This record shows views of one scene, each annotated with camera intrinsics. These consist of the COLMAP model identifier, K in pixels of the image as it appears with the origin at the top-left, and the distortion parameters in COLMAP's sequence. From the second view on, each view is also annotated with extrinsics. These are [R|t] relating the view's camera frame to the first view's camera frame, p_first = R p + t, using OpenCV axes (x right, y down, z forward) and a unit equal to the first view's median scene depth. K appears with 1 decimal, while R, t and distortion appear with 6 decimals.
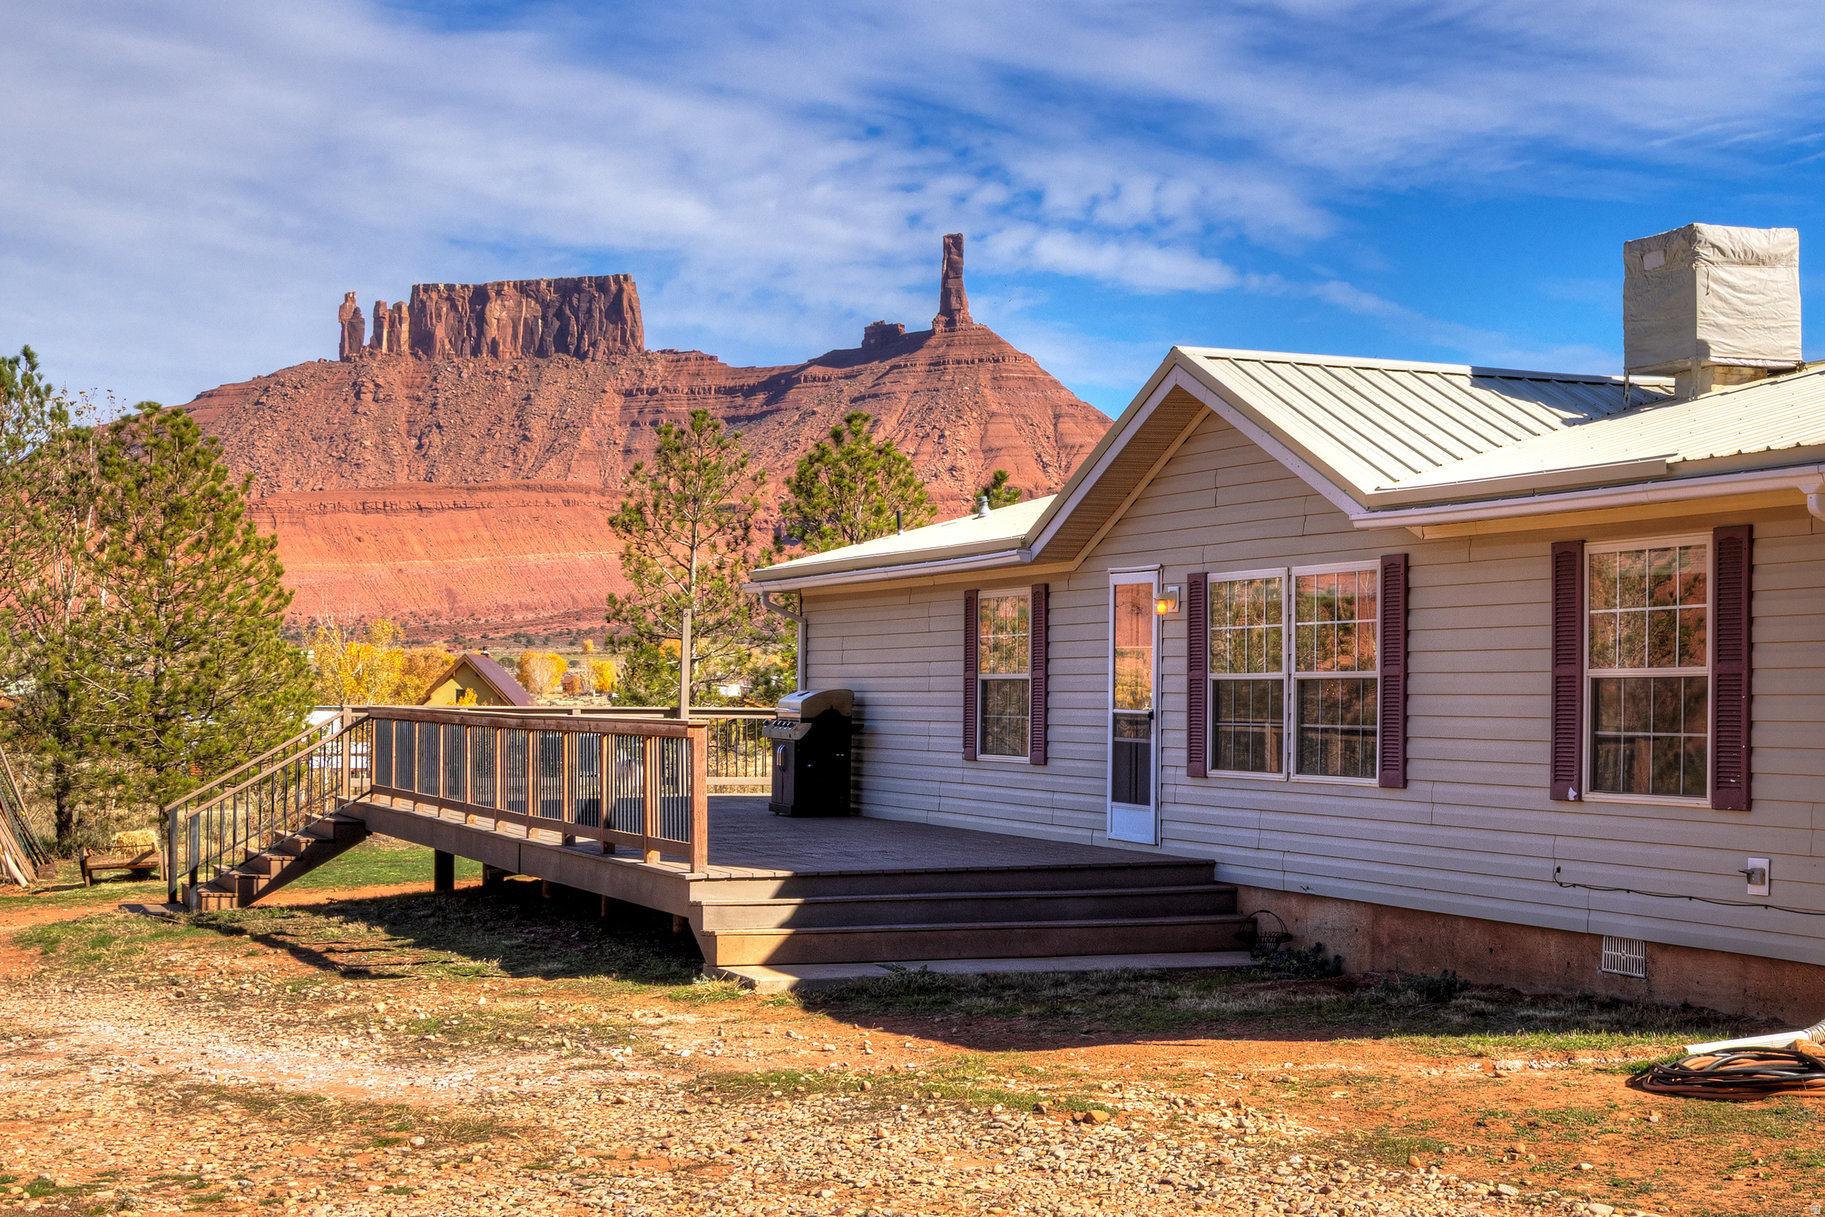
lens RADIAL K [[1280.3, 0, 849.9], [0, 1280.3, 675.9], [0, 0, 1]] dist [0.000979, -0.000666]
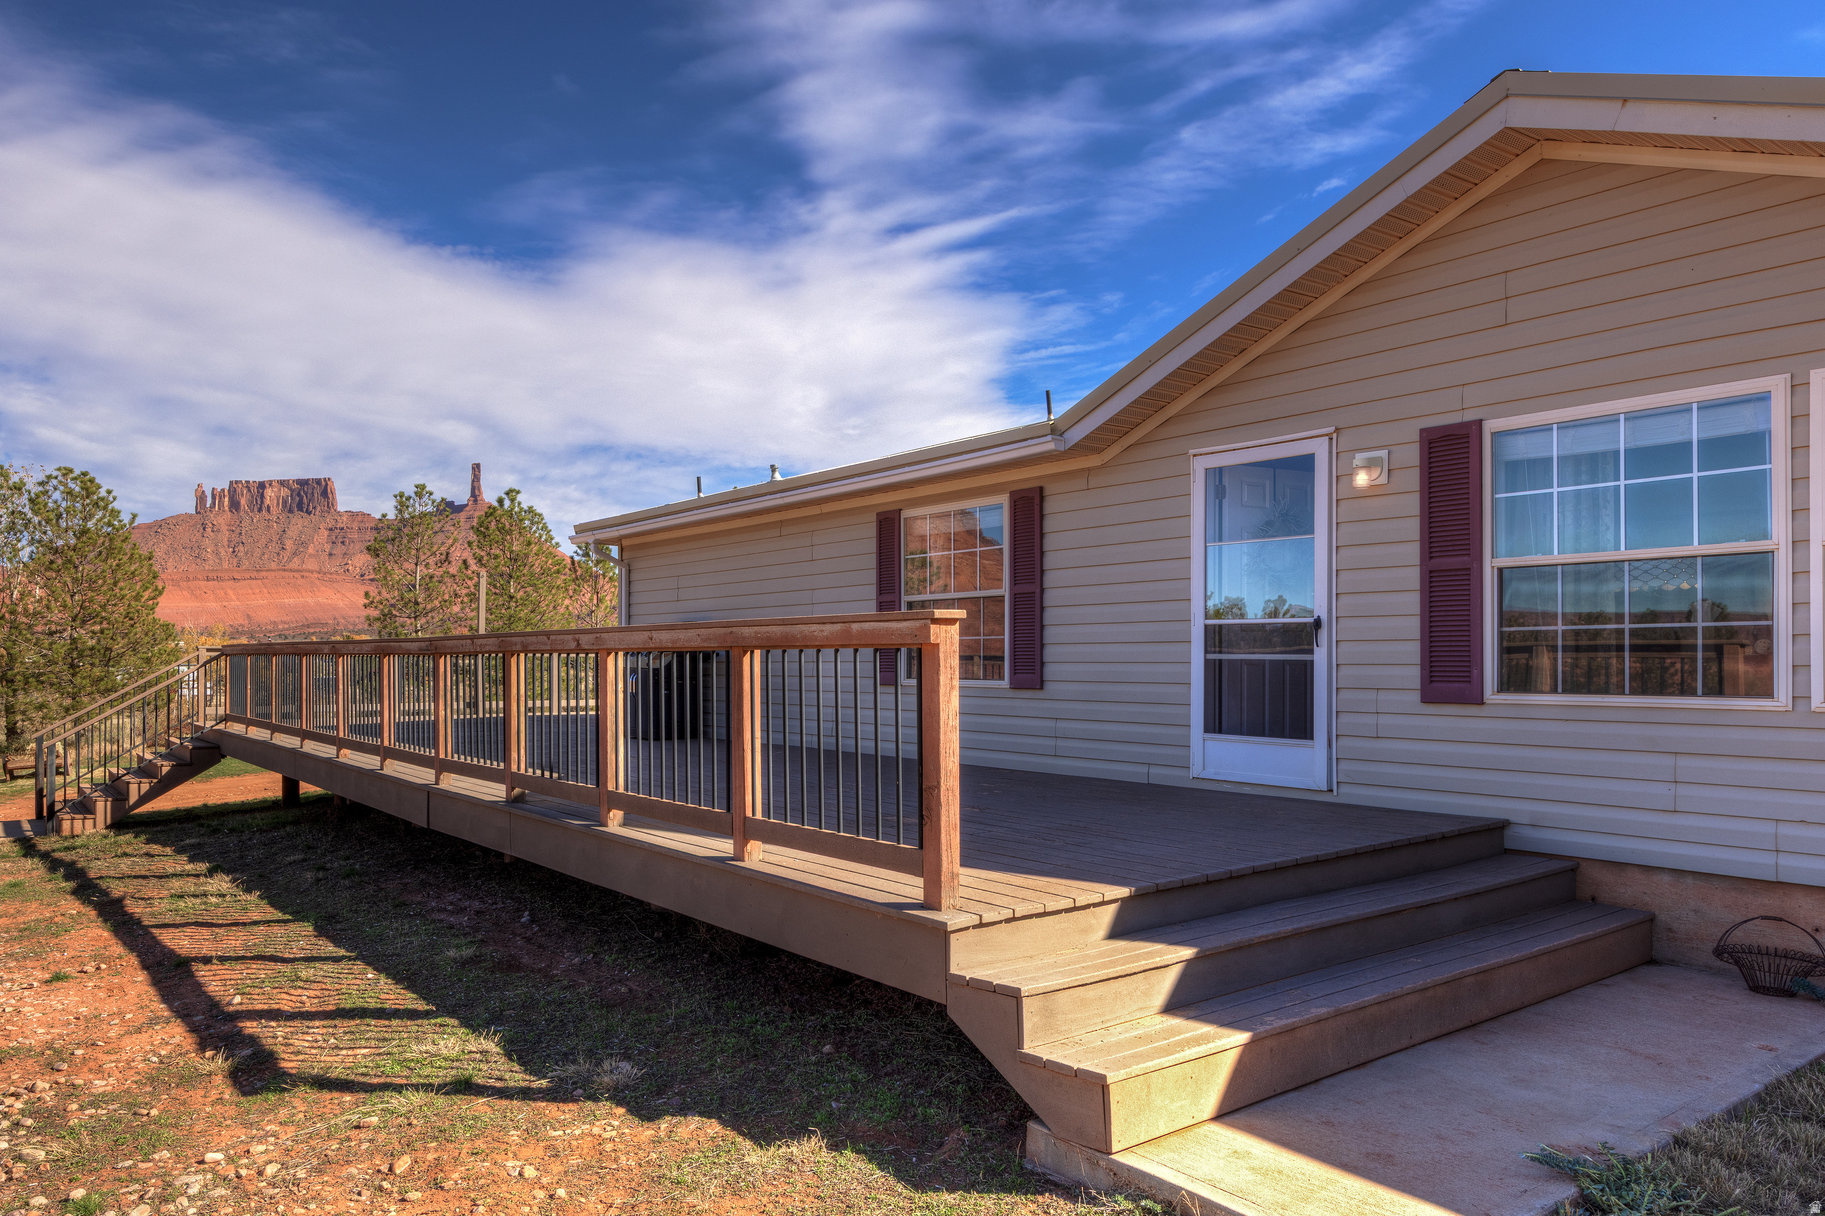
lens RADIAL K [[1261.1, 0, 912.5], [0, 1261.1, 608.0], [0, 0, 1]] dist [0.010908, 0.000461]
pose [[0.990663, -0.003438, 0.136289, 0.549714], [0.002828, 0.999985, 0.004669, -0.086907], [-0.136303, -0.004240, 0.990658, -1.384896]]
